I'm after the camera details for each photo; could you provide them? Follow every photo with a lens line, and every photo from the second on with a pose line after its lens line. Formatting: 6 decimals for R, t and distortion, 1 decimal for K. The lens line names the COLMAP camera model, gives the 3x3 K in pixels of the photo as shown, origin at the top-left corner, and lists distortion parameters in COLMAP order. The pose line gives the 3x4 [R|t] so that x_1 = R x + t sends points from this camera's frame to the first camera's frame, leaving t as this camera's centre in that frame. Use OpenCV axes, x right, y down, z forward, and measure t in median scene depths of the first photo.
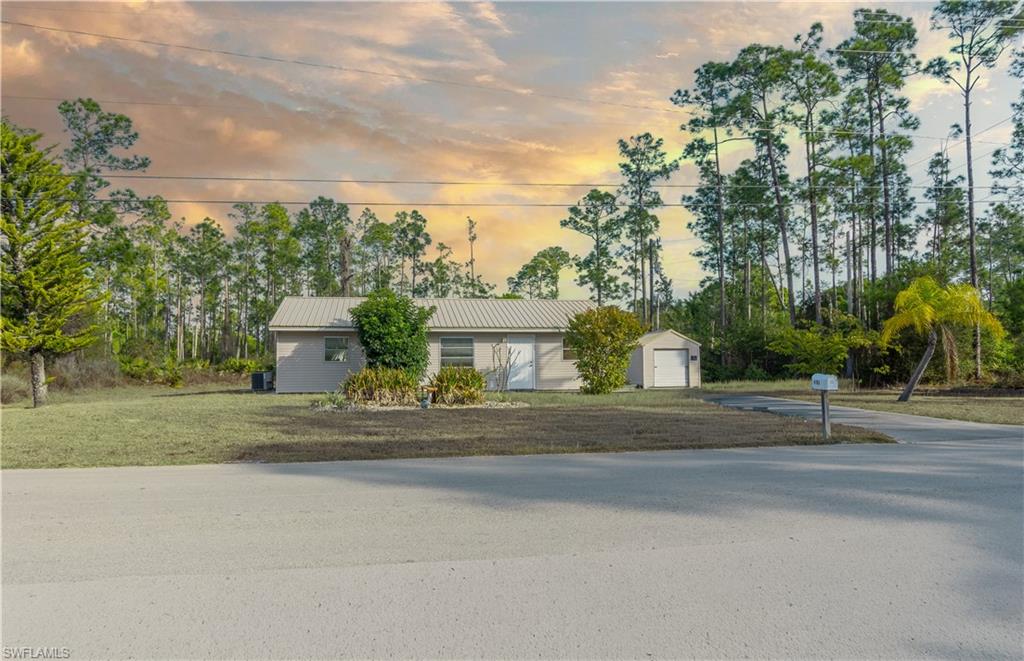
lens RADIAL K [[673.9, 0, 515.4], [0, 673.9, 339.3], [0, 0, 1]] dist [-0.008495, -0.001926]
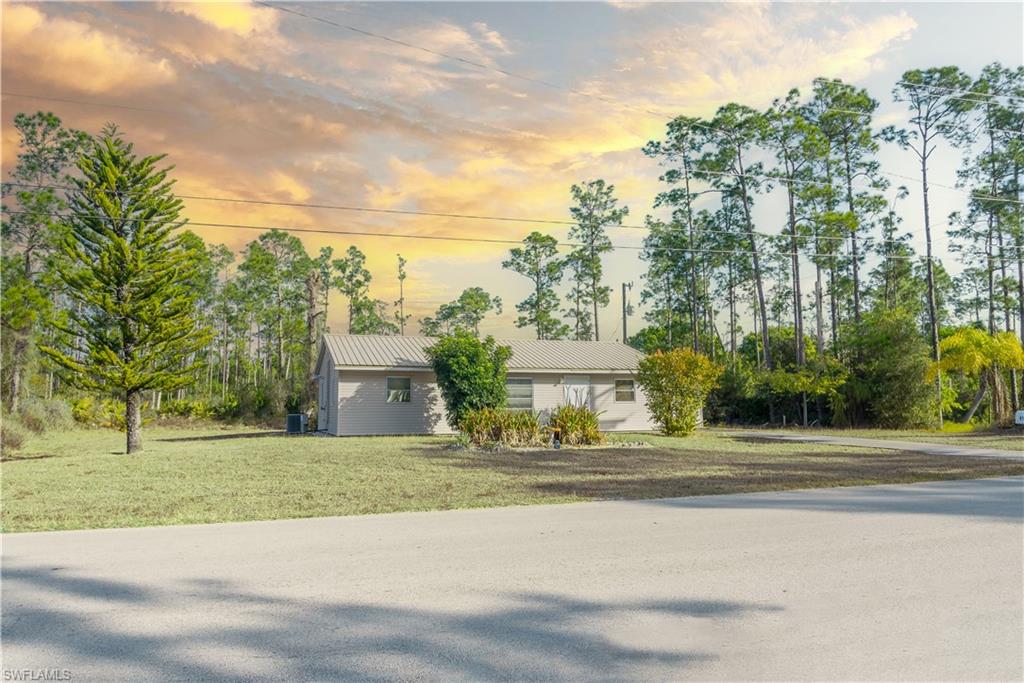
lens RADIAL K [[693.9, 0, 511.8], [0, 693.9, 341.2], [0, 0, 1]] dist [0.001170, -0.007072]
pose [[0.988040, 0.014572, 0.153510, -0.142096], [-0.005537, 0.998236, -0.059115, 0.001757], [-0.154101, 0.057558, 0.986377, -0.003925]]
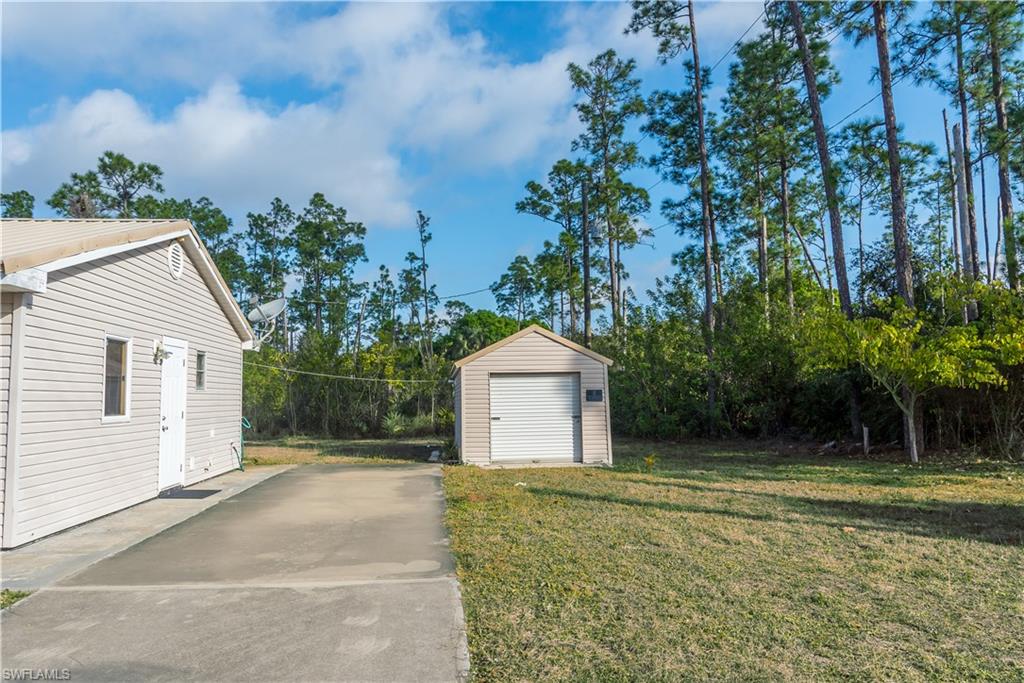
lens RADIAL K [[693.9, 0, 505.3], [0, 693.9, 336.6], [0, 0, 1]] dist [0.001170, -0.007072]
pose [[0.997275, -0.018613, -0.071384, 0.204590], [0.015331, 0.998812, -0.046249, 0.008974], [0.072160, 0.045028, 0.996376, 0.482463]]
